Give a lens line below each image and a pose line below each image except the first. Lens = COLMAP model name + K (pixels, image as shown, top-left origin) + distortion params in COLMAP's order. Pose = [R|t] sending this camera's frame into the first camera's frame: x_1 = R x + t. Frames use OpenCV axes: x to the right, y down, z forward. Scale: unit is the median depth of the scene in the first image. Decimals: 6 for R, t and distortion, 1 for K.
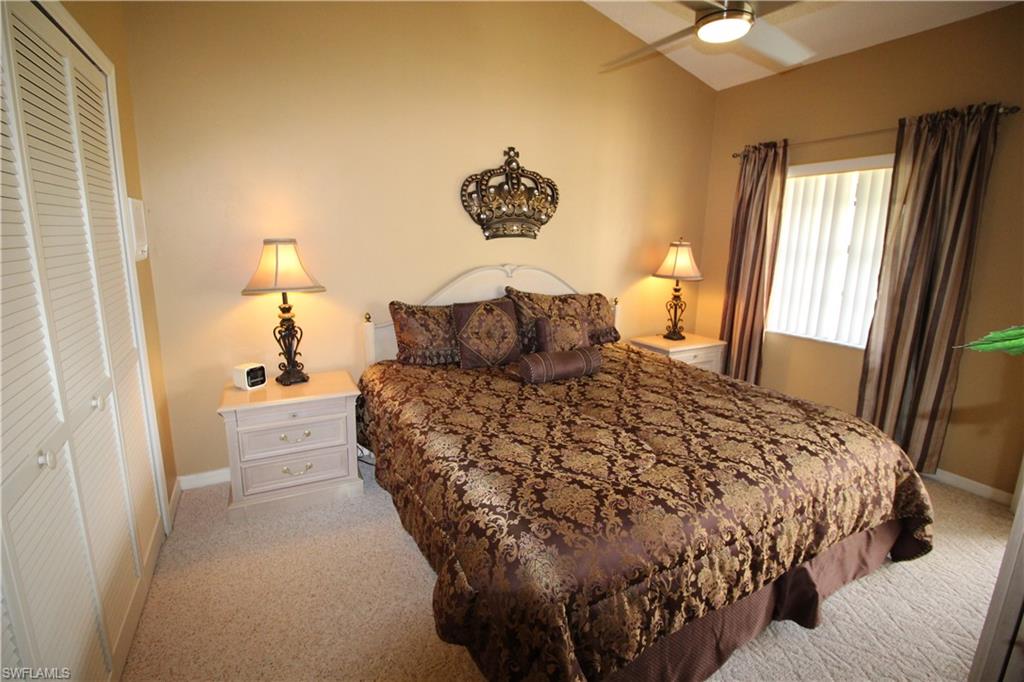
lens RADIAL K [[470.9, 0, 507.8], [0, 470.9, 328.1], [0, 0, 1]] dist [0.000803, -0.013621]
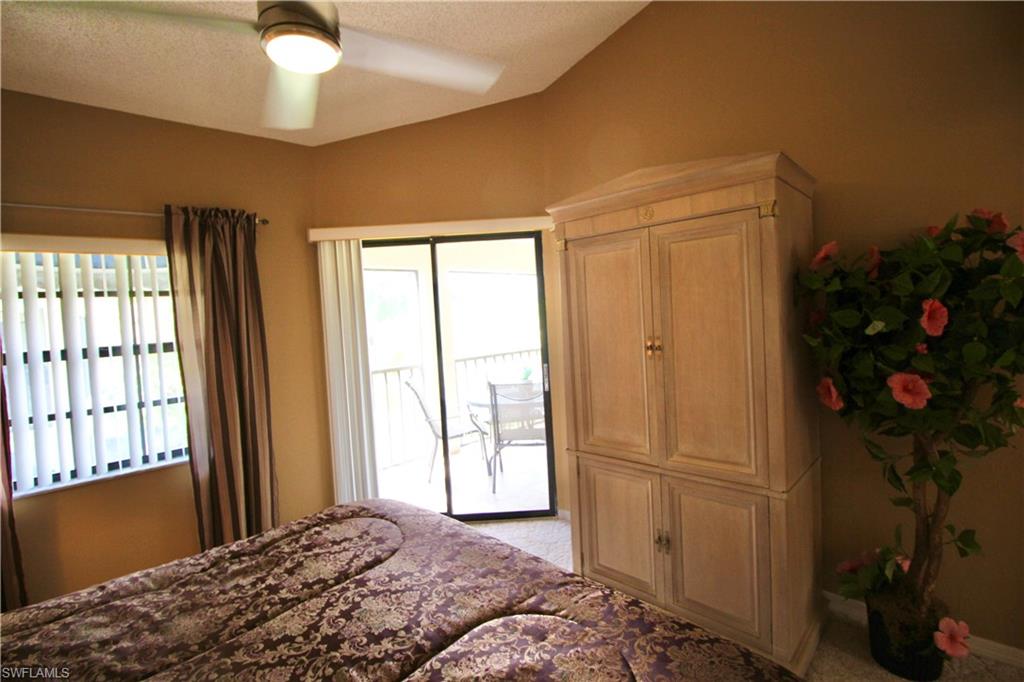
lens RADIAL K [[470.9, 0, 507.8], [0, 470.9, 328.1], [0, 0, 1]] dist [0.000803, -0.013621]
pose [[-0.296235, -0.031353, 0.954600, -0.285761], [0.229552, 0.967829, 0.103022, -0.187144], [-0.927120, 0.249650, -0.279508, 0.834375]]
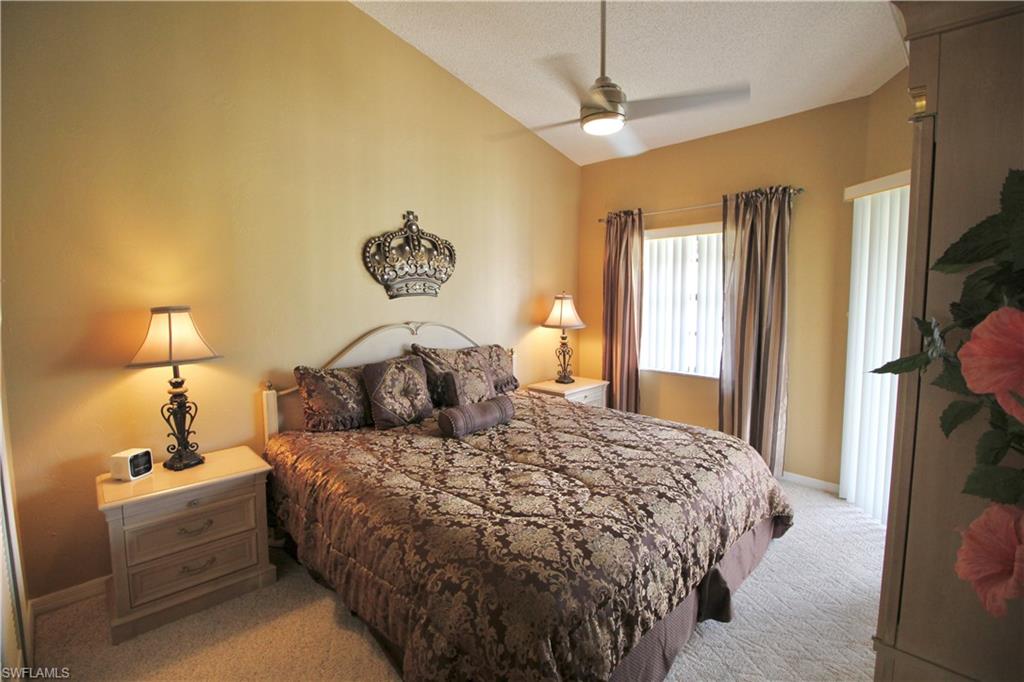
lens RADIAL K [[470.9, 0, 507.8], [0, 470.9, 328.1], [0, 0, 1]] dist [0.000803, -0.013621]
pose [[0.960229, -0.048270, 0.275009, -0.116003], [0.078194, 0.992020, -0.098902, -0.008013], [-0.268041, 0.116473, 0.956341, -0.040074]]
